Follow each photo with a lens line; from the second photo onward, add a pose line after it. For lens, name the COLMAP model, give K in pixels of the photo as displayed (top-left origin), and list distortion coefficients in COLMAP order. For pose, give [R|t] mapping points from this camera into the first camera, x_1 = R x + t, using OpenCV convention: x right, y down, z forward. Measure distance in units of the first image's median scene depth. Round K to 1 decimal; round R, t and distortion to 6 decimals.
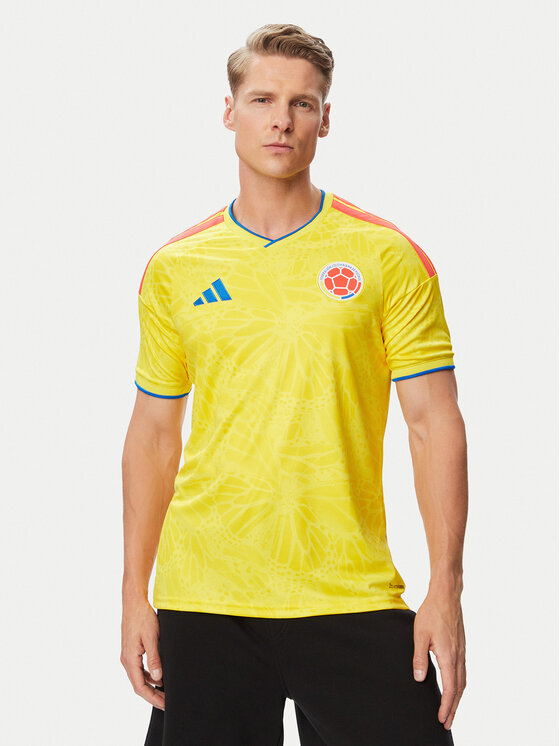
lens RADIAL K [[1152.8, 0, 280.0], [0, 1152.8, 373.0], [0, 0, 1]] dist [-0.011763, -0.013549]
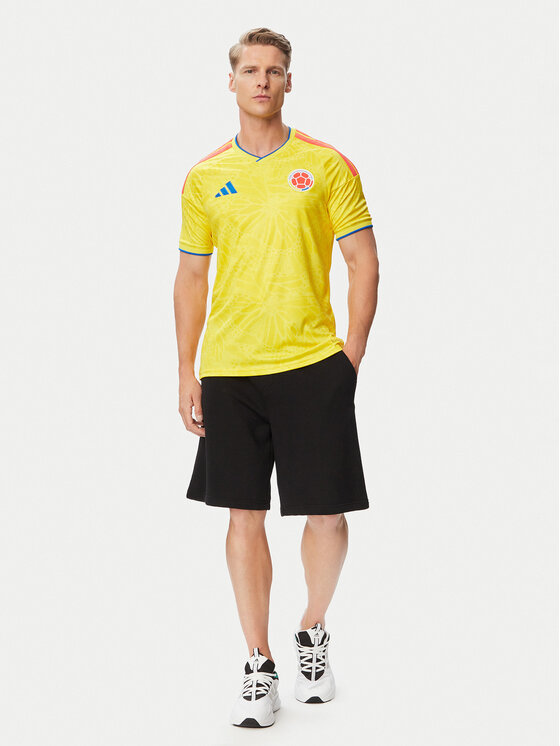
lens RADIAL K [[866.9, 0, 280.0], [0, 866.9, 373.0], [0, 0, 1]] dist [-0.009896, 0.002899]
pose [[0.999601, -0.027906, 0.004415, 0.007788], [0.027399, 0.995601, 0.089597, 0.087957], [-0.006896, -0.089440, 0.995968, -0.300096]]
